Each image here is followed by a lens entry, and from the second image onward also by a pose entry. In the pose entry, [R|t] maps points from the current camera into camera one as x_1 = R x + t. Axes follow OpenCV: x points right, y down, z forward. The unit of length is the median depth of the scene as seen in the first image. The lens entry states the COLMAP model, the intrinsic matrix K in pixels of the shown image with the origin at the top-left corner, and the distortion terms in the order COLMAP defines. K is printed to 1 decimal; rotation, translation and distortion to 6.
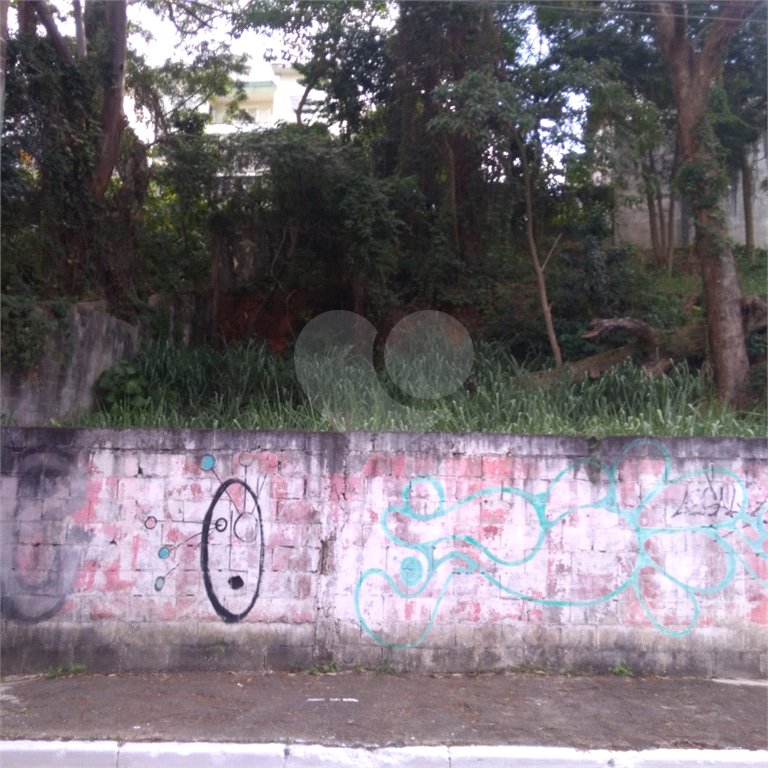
lens RADIAL K [[760.8, 0, 382.6], [0, 760.8, 386.2], [0, 0, 1]] dist [0.059569, 0.000000]
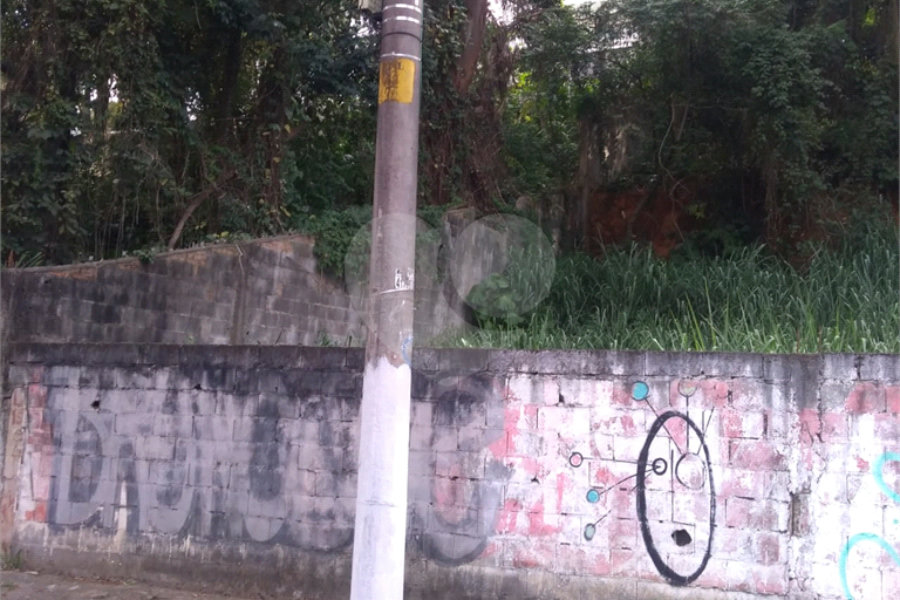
lens RADIAL K [[905.1, 0, 456.3], [0, 905.1, 302.2], [0, 0, 1]] dist [0.046687, 0.000000]
pose [[0.942831, -0.019818, -0.332680, -0.087513], [0.020849, 0.999783, -0.000471, -0.000295], [0.332617, -0.006492, 0.943039, 0.000961]]
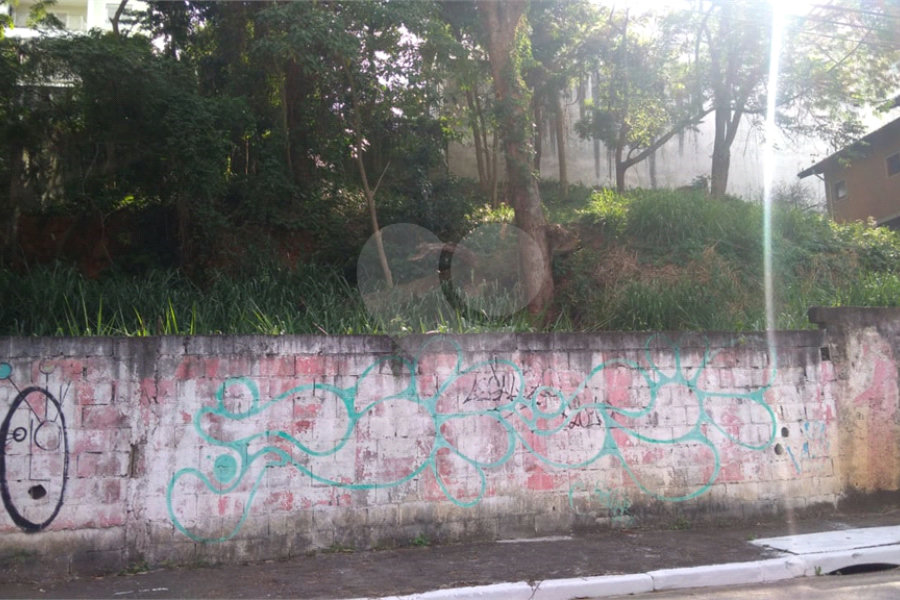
lens RADIAL K [[791.5, 0, 444.5], [0, 791.5, 303.7], [0, 0, 1]] dist [0.080352, -0.118163]
pose [[0.962428, -0.011583, 0.271289, 0.032229], [0.017944, 0.999619, -0.020977, 0.046619], [-0.270942, 0.025056, 0.962269, -0.125933]]
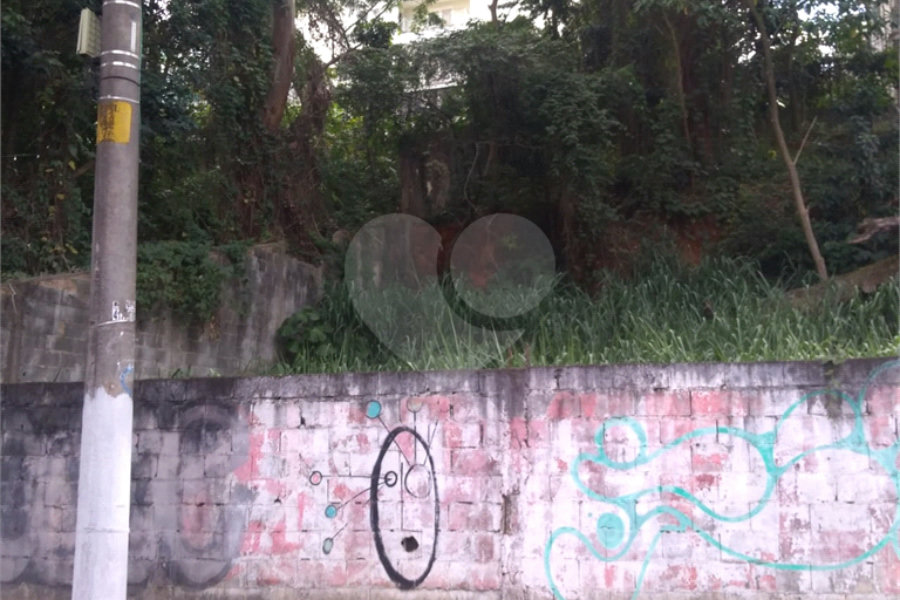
lens RADIAL K [[905.1, 0, 448.6], [0, 905.1, 306.2], [0, 0, 1]] dist [0.046687, 0.000000]
pose [[0.980879, -0.057528, -0.185922, 0.062442], [0.053335, 0.998198, -0.027482, 0.012959], [0.187168, 0.017040, 0.982180, -0.027456]]
